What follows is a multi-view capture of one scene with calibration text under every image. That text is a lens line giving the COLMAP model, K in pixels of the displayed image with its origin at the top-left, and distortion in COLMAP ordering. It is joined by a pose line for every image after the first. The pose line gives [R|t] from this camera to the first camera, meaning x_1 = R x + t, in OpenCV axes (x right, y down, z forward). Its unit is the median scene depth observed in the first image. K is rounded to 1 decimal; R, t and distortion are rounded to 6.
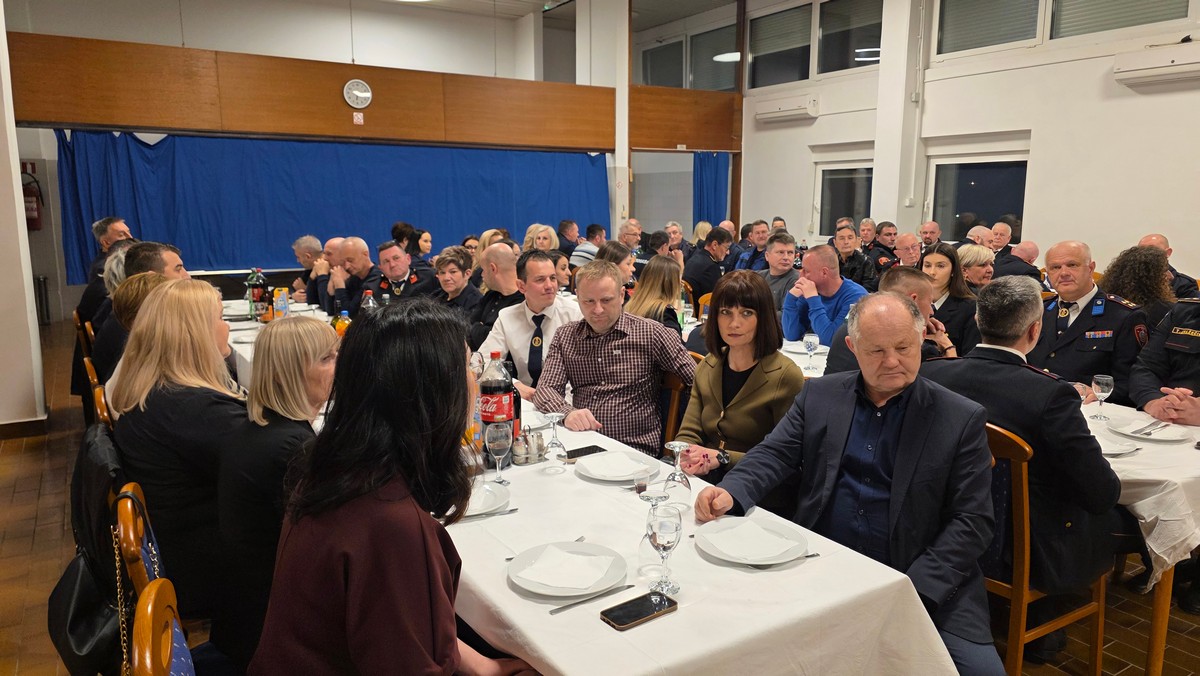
lens RADIAL K [[807.3, 0, 596.5], [0, 807.3, 333.8], [0, 0, 1]] dist [0.052500, -0.053517]
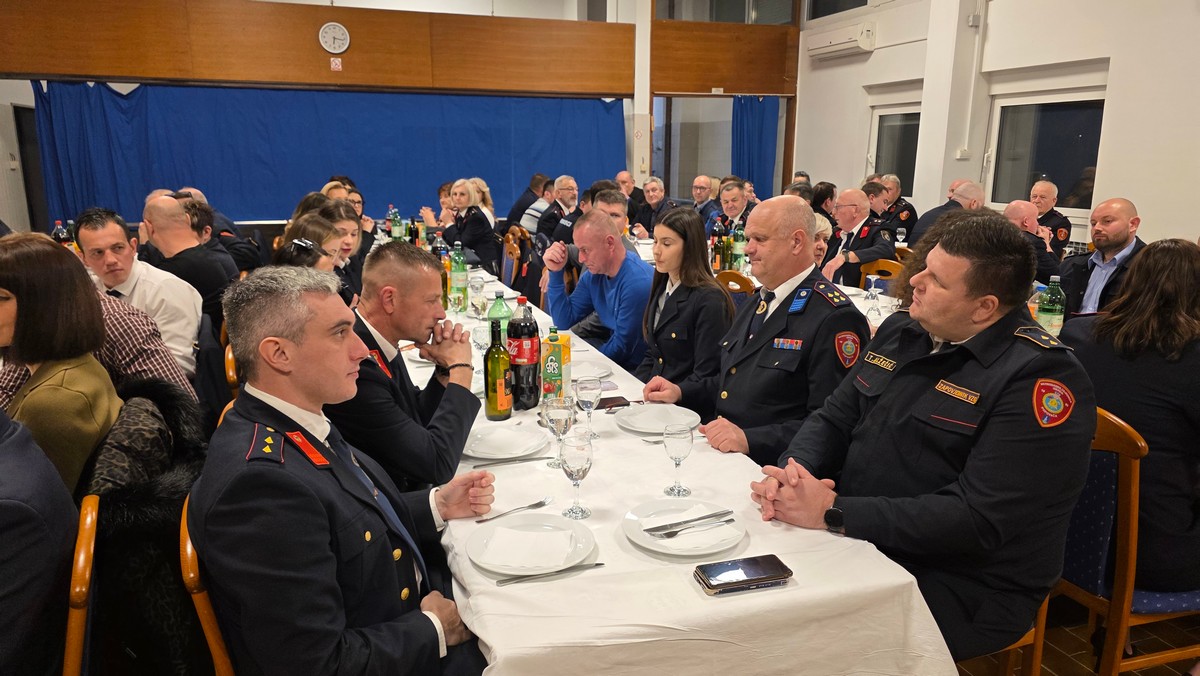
lens RADIAL K [[807.3, 0, 589.4], [0, 807.3, 341.9], [0, 0, 1]] dist [0.052500, -0.053517]
pose [[0.972647, 0.053444, -0.226057, 0.218965], [-0.039055, 0.996944, 0.067652, -0.014884], [0.228982, -0.056973, 0.971762, 0.112167]]
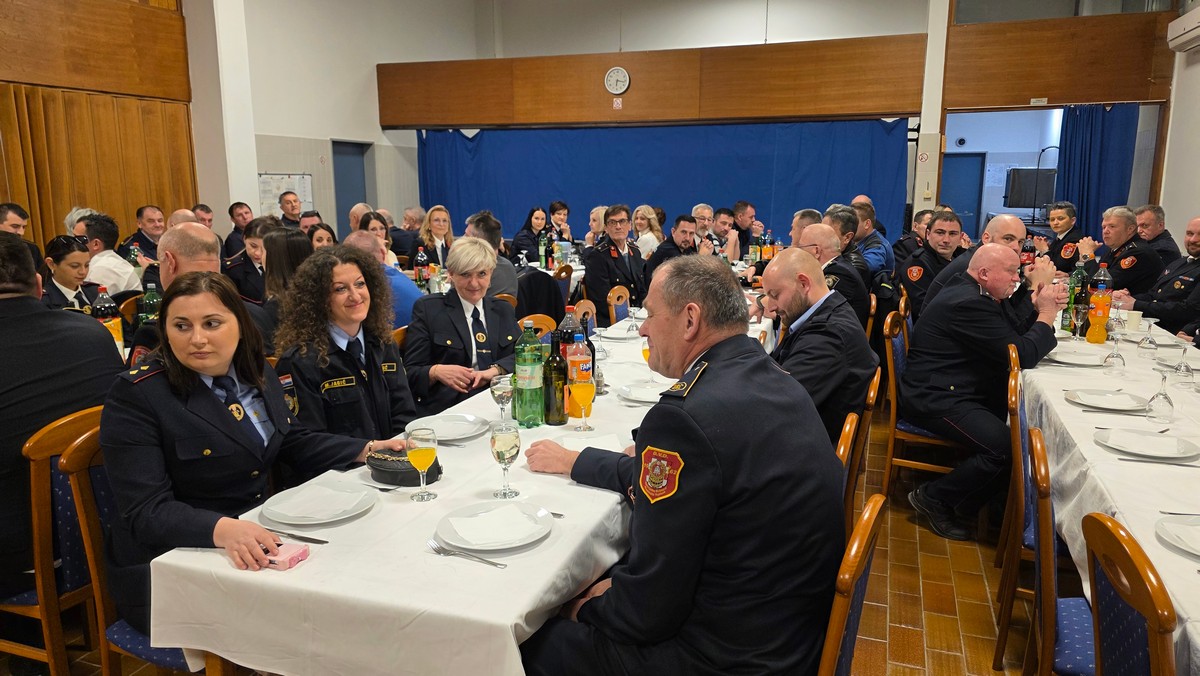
lens RADIAL K [[807.3, 0, 608.8], [0, 807.3, 337.5], [0, 0, 1]] dist [0.052500, -0.053517]
pose [[0.624396, 0.145564, -0.767425, 0.539439], [-0.123626, 0.988515, 0.086914, -0.047591], [0.771263, 0.040605, 0.635220, 0.304522]]
